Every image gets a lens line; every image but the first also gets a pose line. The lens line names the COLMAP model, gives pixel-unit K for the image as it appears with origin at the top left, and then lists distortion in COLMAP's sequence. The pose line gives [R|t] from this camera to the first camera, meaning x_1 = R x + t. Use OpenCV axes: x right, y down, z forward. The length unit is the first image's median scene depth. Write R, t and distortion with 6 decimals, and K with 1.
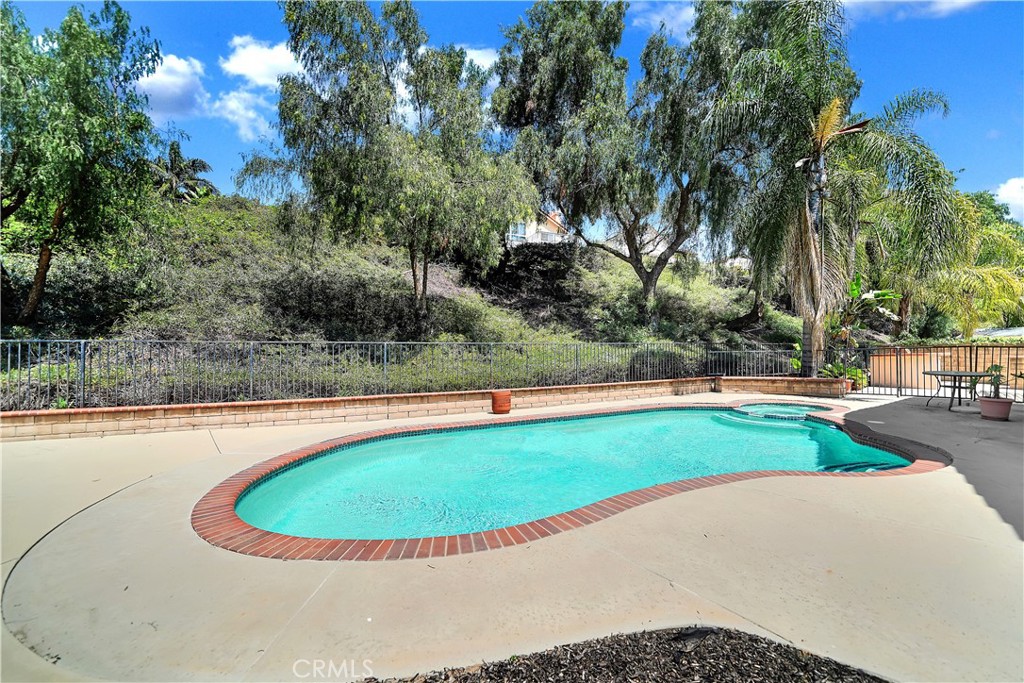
lens RADIAL K [[359.6, 0, 512.8], [0, 359.6, 348.1], [0, 0, 1]] dist [-0.013265, 0.000199]
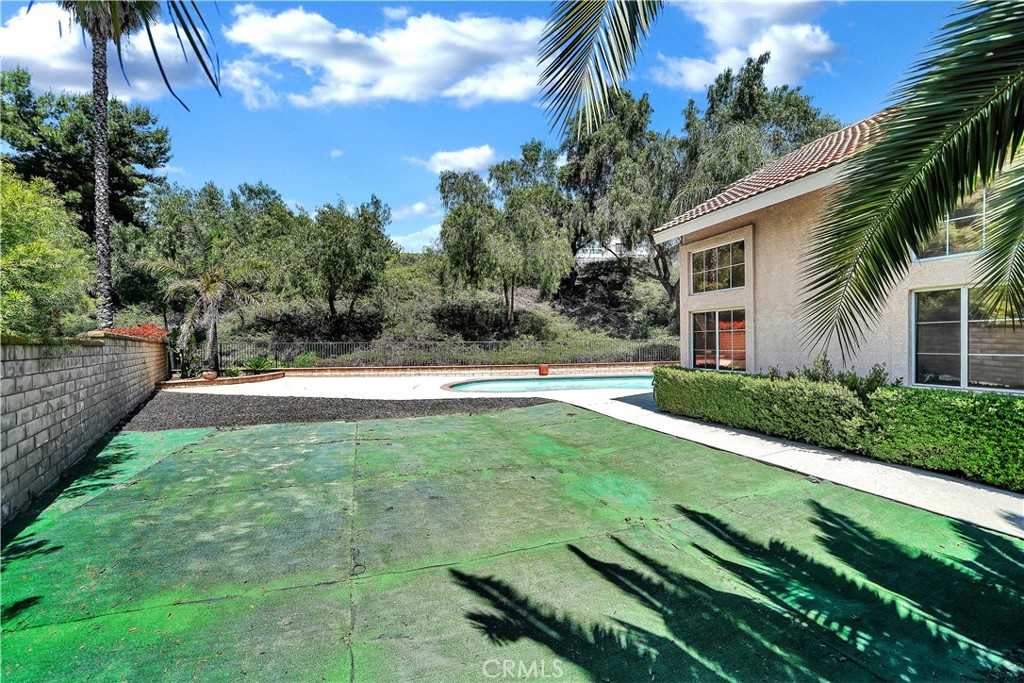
lens RADIAL K [[359.6, 0, 512.8], [0, 359.6, 348.1], [0, 0, 1]] dist [-0.013265, 0.000199]
pose [[0.957378, 0.003280, -0.288819, 0.241268], [0.004226, 0.999669, 0.025361, -0.018118], [0.288807, -0.025501, 0.957048, -0.624114]]
